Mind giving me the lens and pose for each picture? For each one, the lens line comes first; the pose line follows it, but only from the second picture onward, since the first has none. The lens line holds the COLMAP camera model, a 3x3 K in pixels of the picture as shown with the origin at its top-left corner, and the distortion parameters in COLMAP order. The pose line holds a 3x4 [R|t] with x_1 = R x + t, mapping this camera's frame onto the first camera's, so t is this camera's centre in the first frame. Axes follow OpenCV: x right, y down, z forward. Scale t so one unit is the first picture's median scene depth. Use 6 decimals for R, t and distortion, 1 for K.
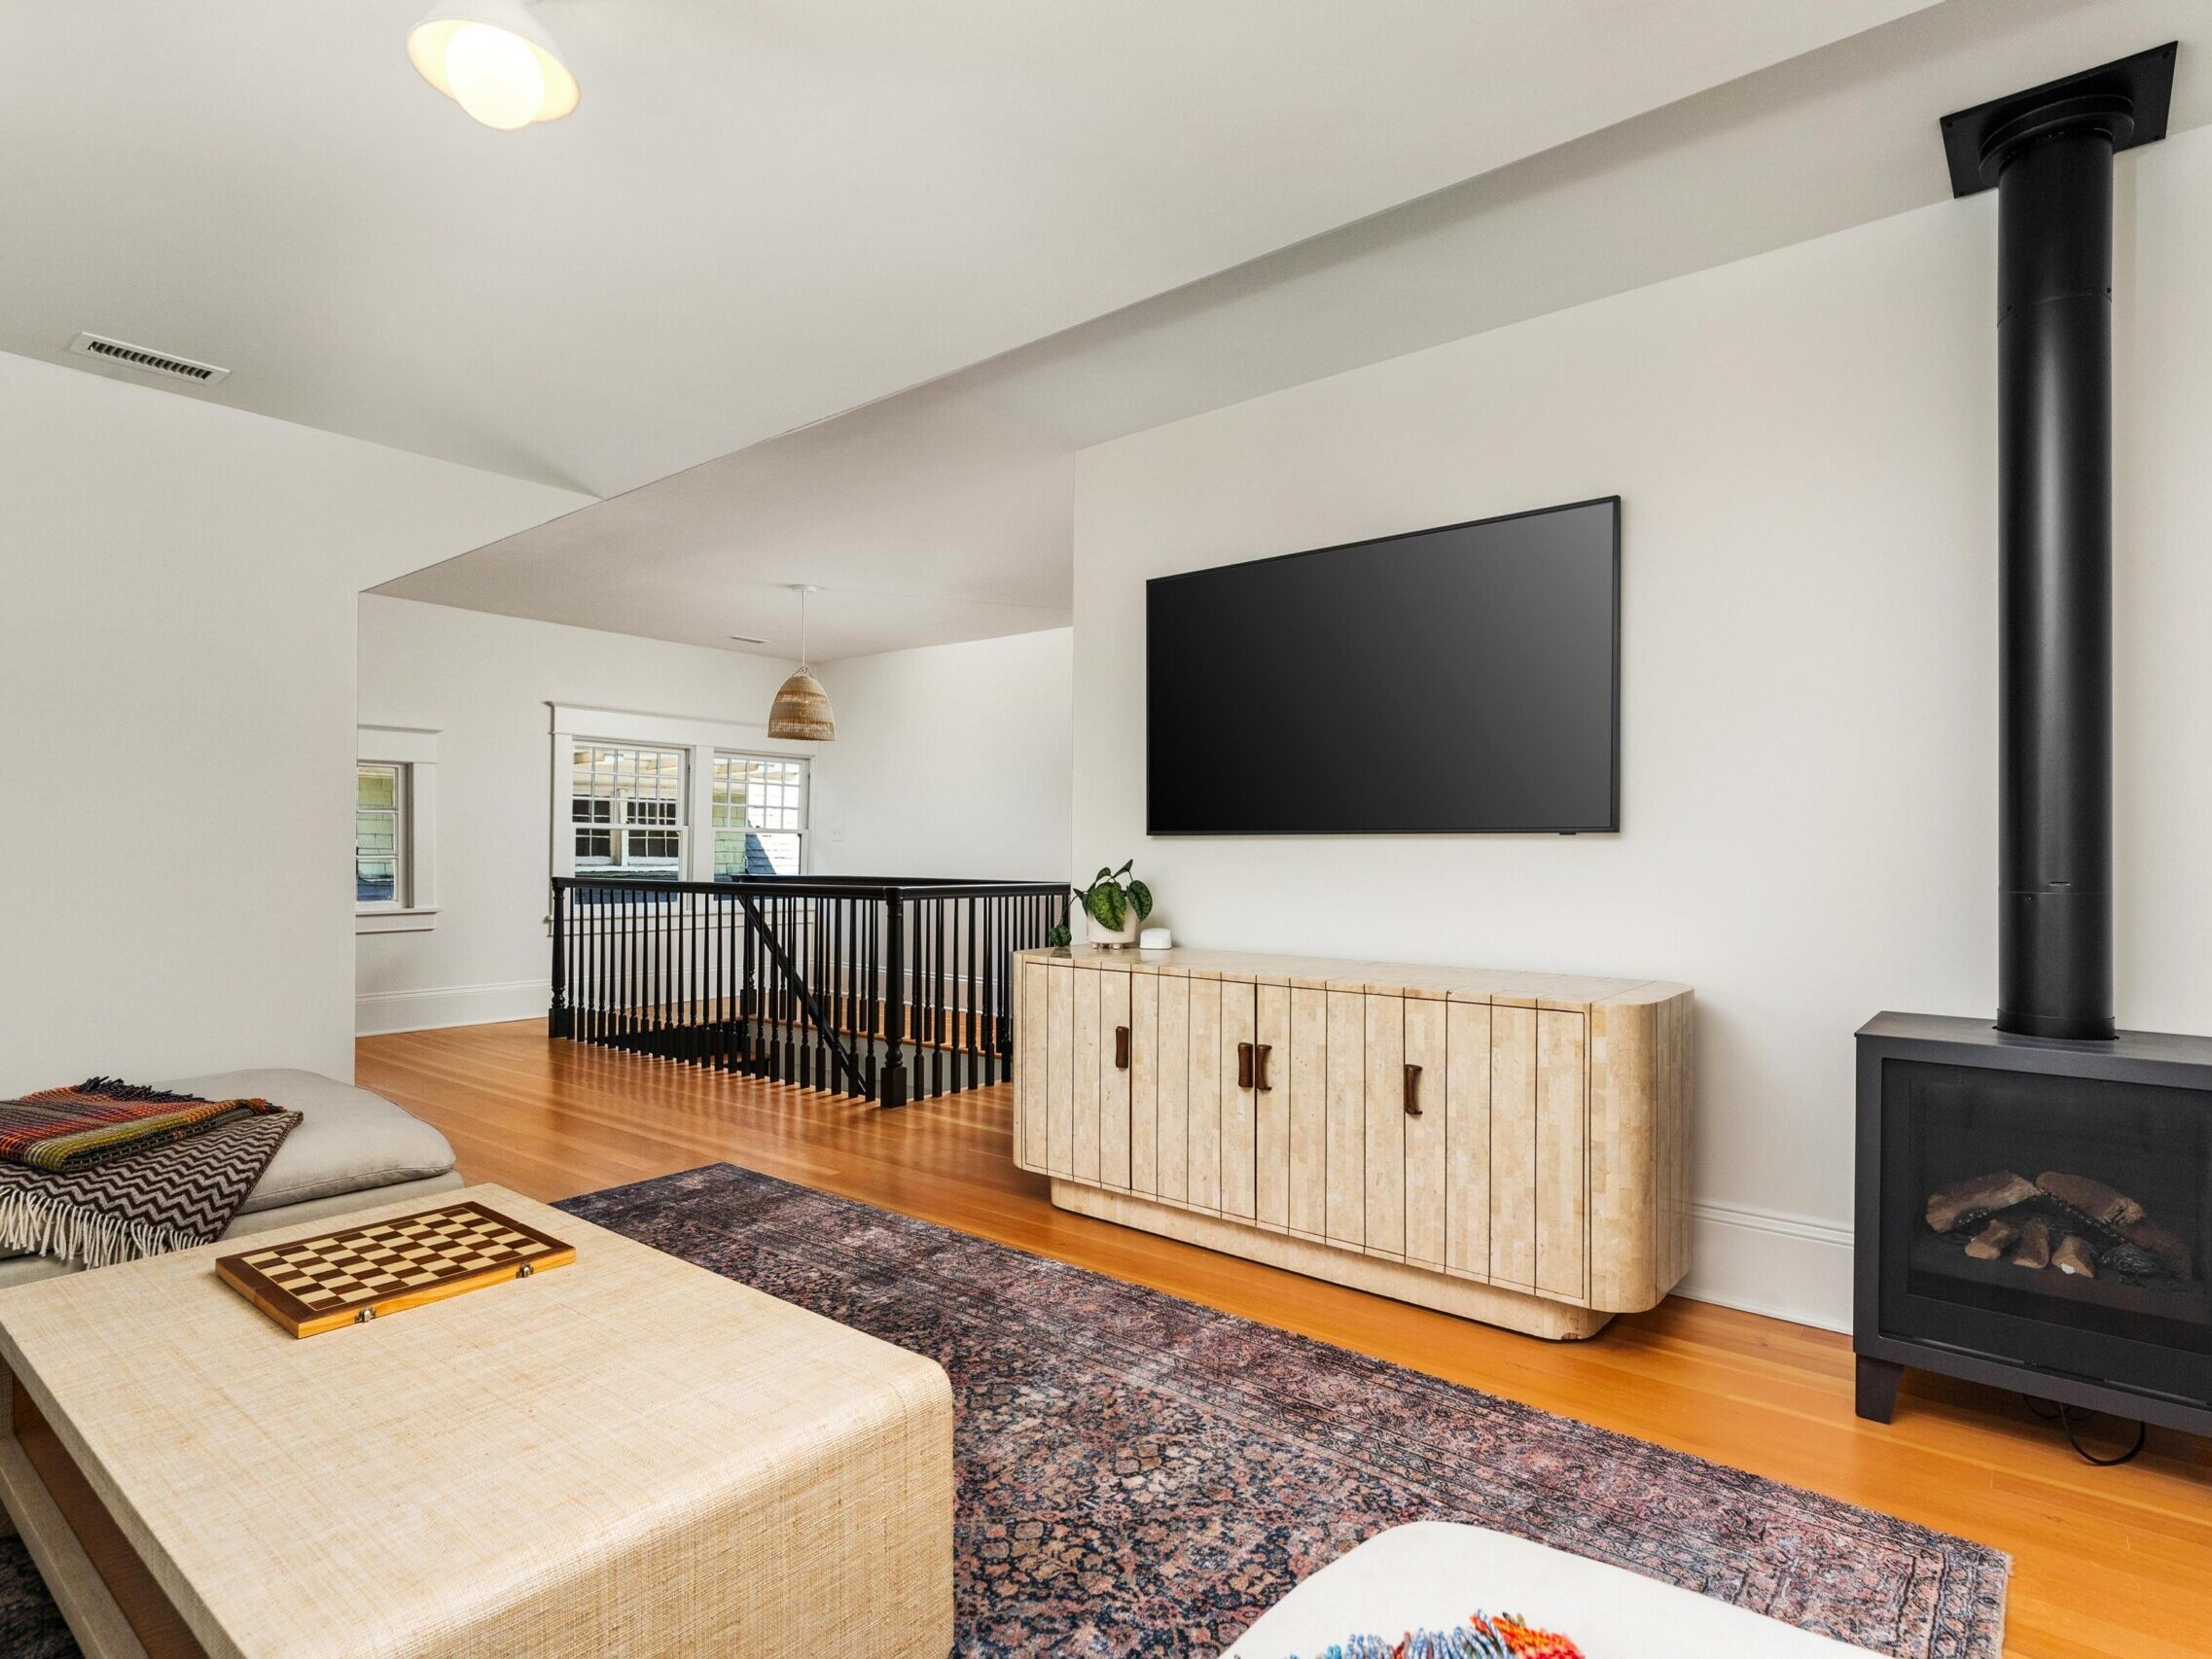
lens RADIAL K [[1141.5, 0, 1085.4], [0, 1141.5, 827.1], [0, 0, 1]] dist [0.000708, -0.002252]
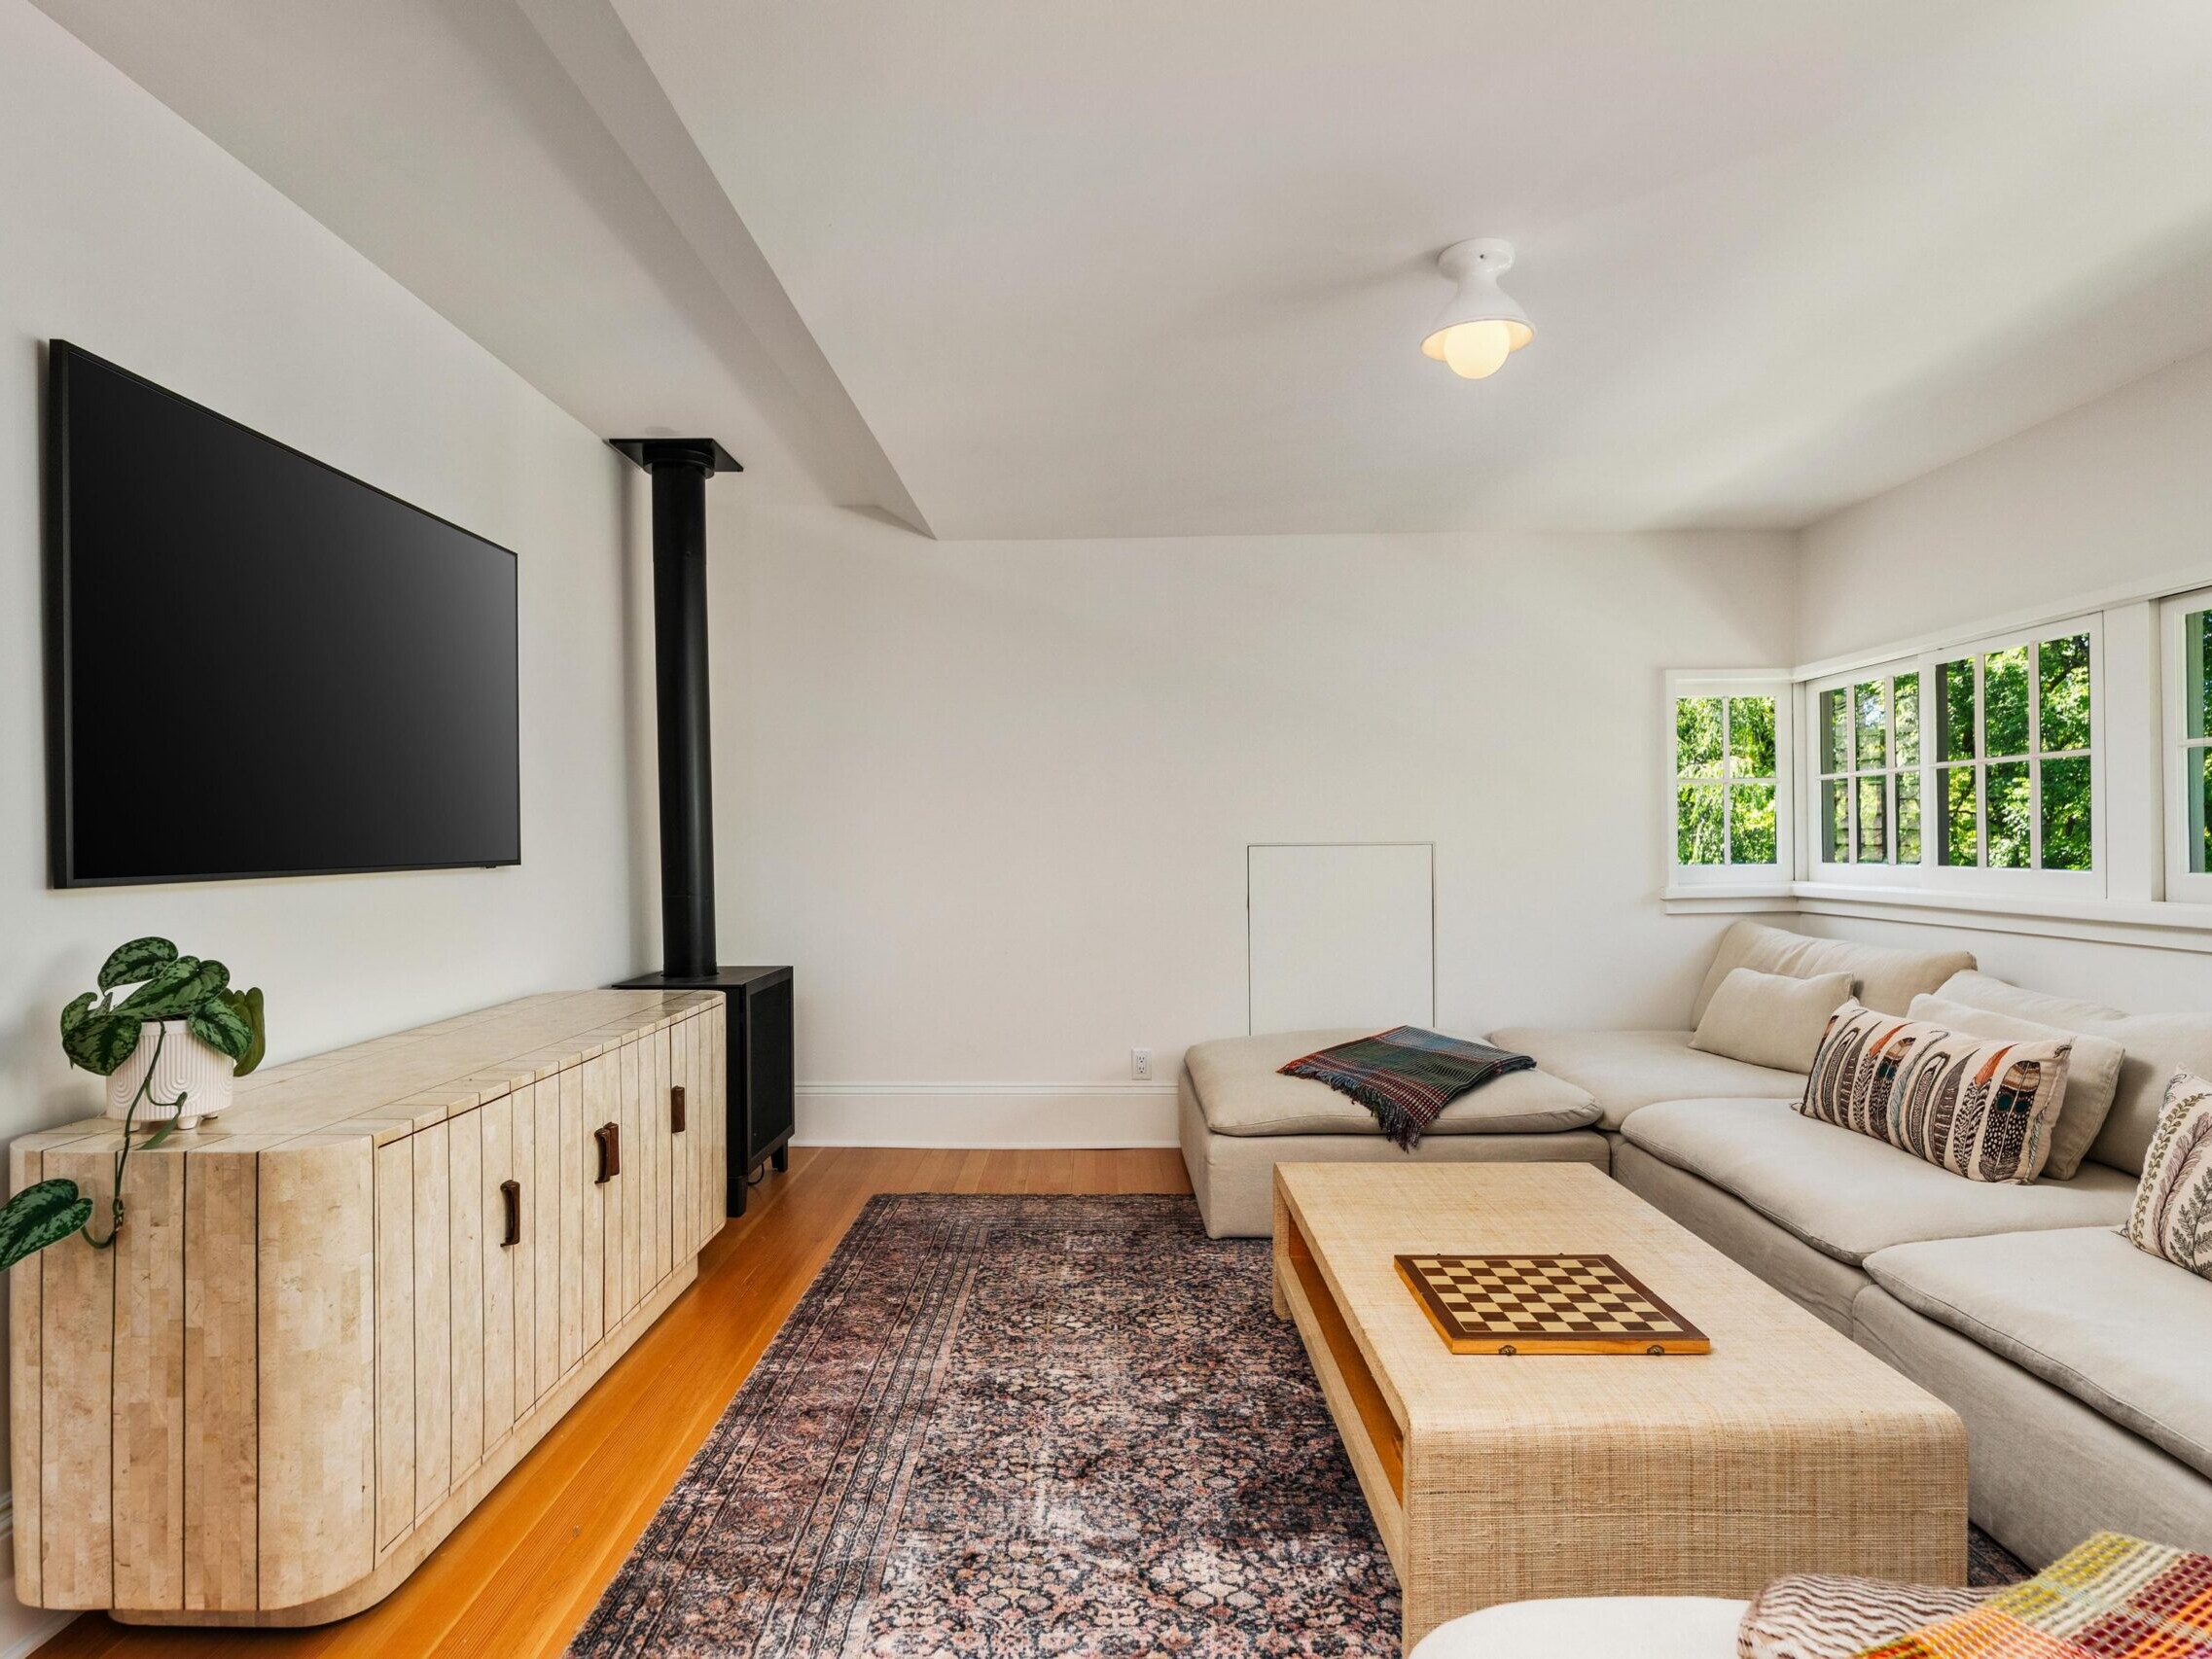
lens RADIAL K [[1252.0, 0, 1100.5], [0, 1252.0, 837.9], [0, 0, 1]] dist [0.000270, -0.002887]
pose [[-0.631120, -0.001088, 0.775685, -0.930261], [-0.014532, 0.999840, -0.010422, -0.019510], [-0.775549, -0.017850, -0.631034, 1.533585]]
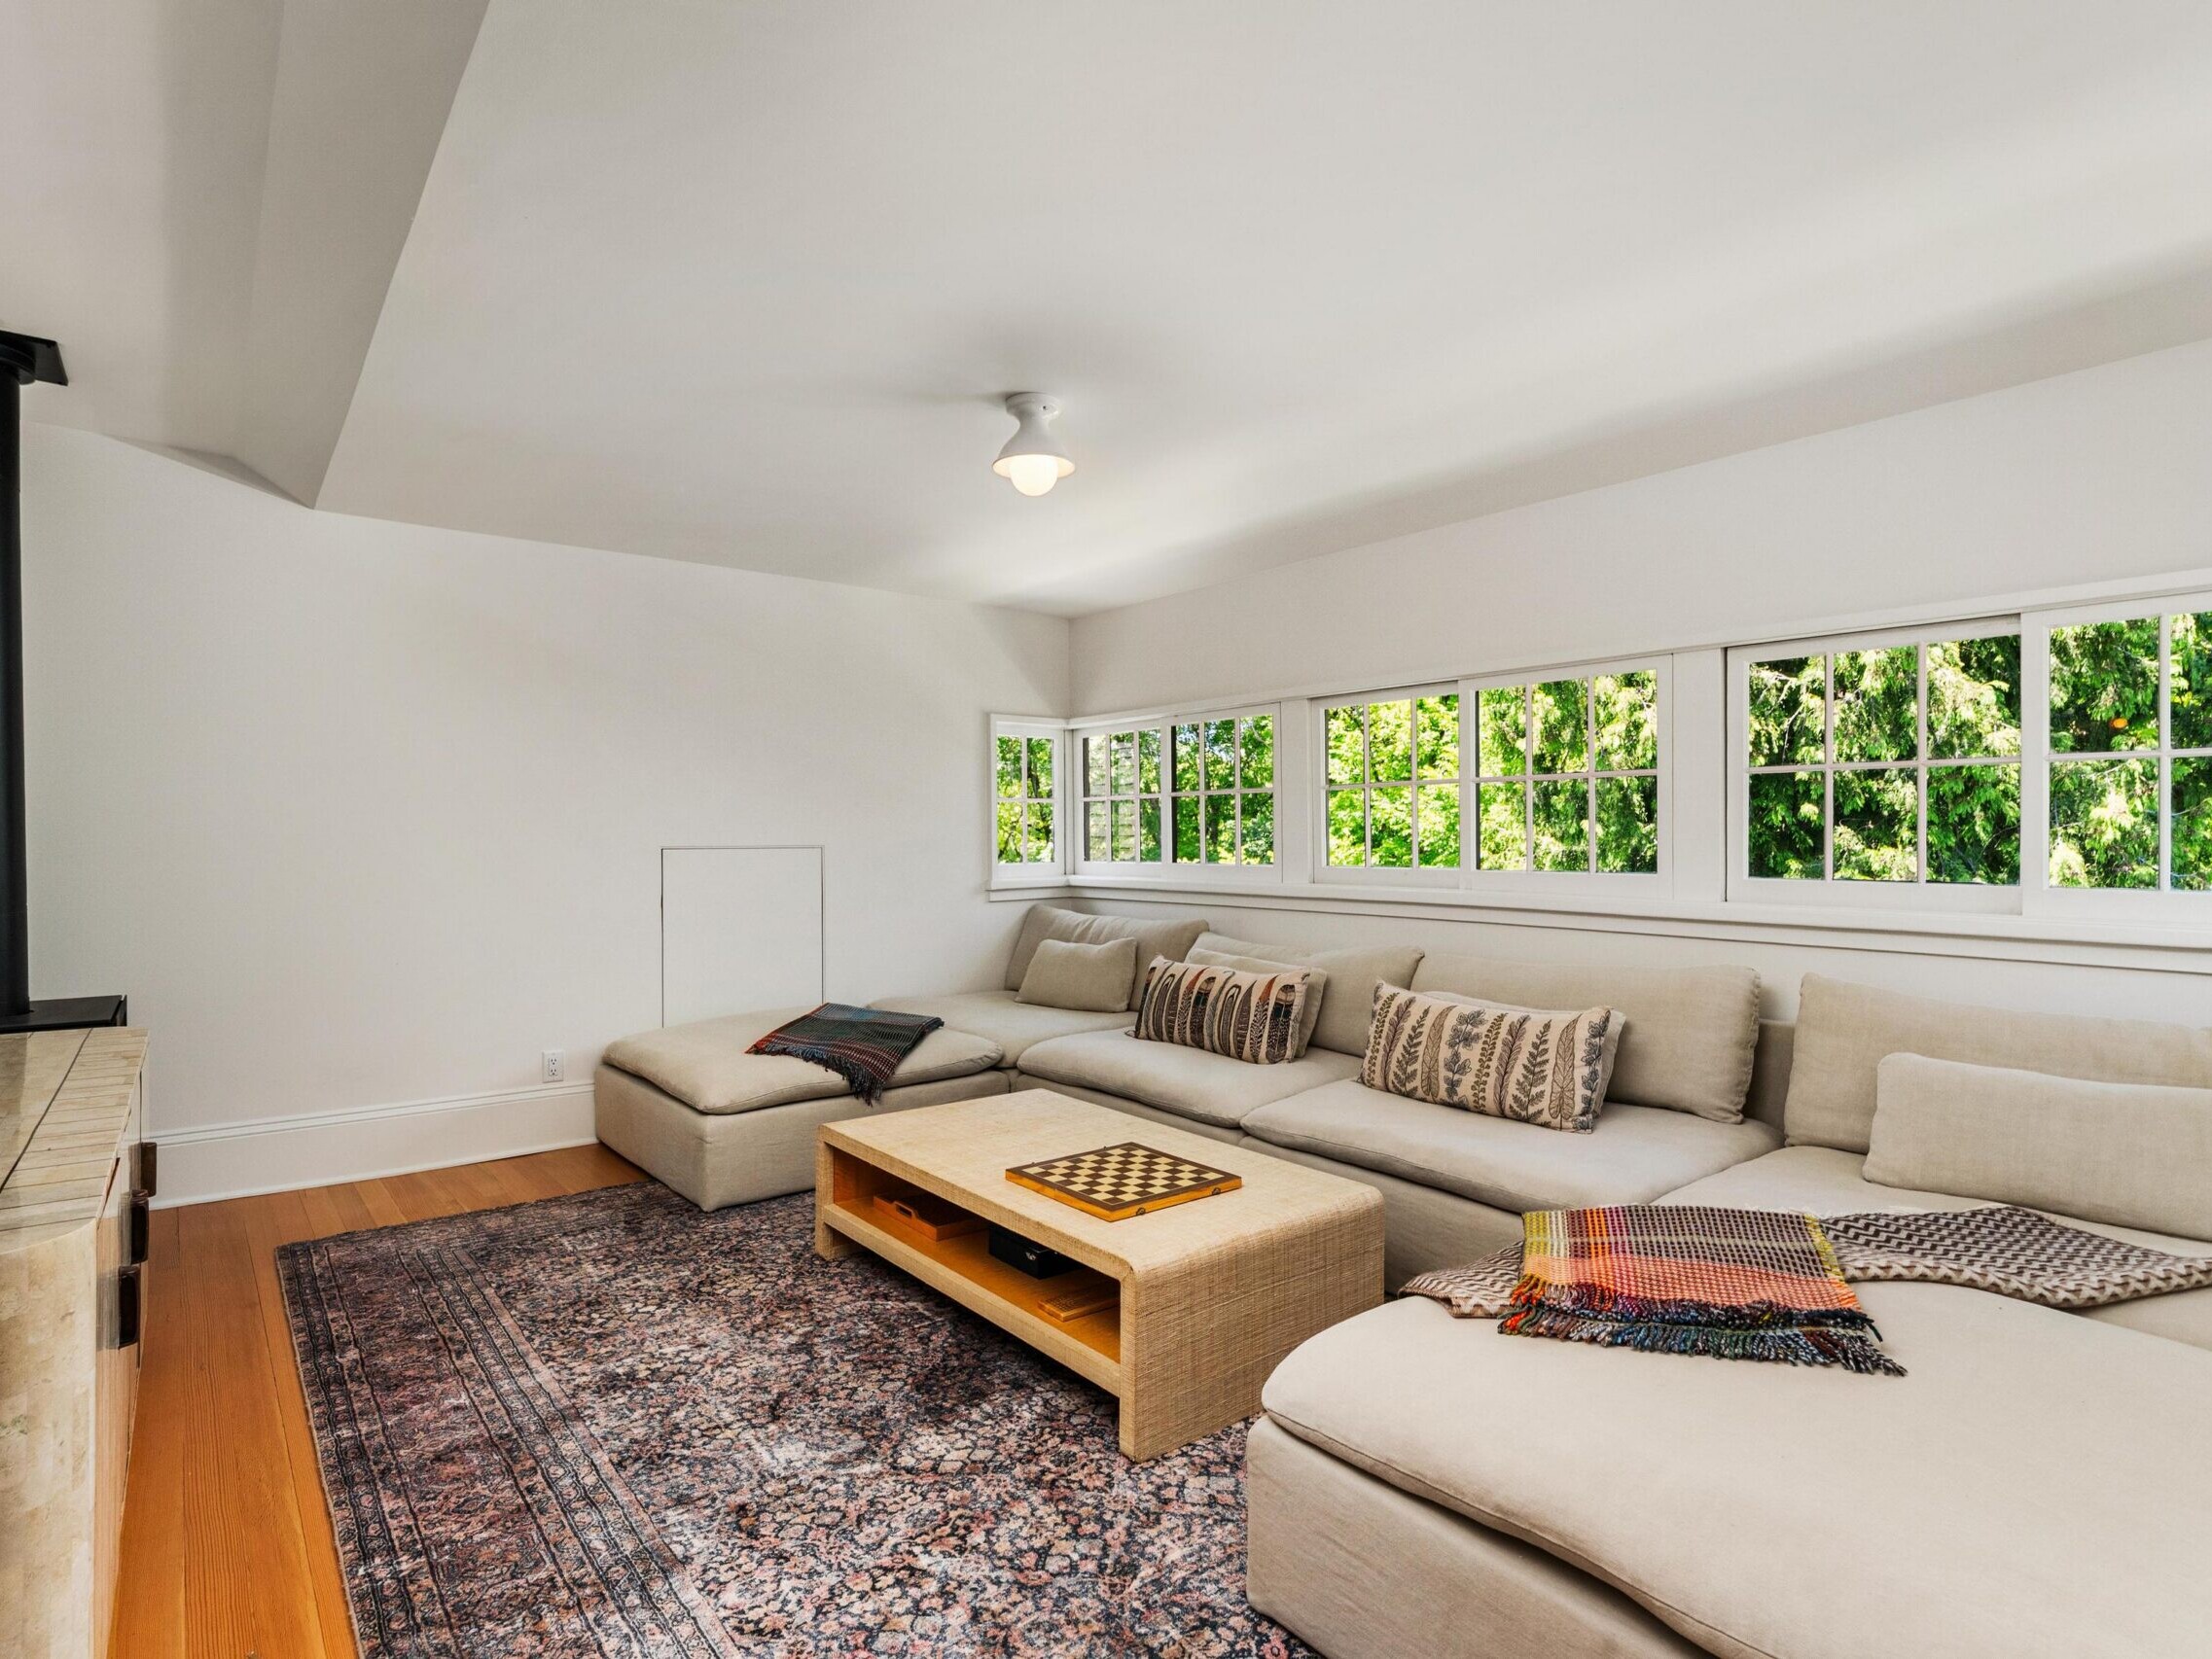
lens RADIAL K [[1141.5, 0, 1085.4], [0, 1141.5, 827.1], [0, 0, 1]] dist [0.000708, -0.002252]
pose [[-0.977891, -0.002612, 0.209099, -0.644171], [-0.009163, 0.999497, -0.030364, -0.015396], [-0.208915, -0.031609, -0.977423, 1.830495]]
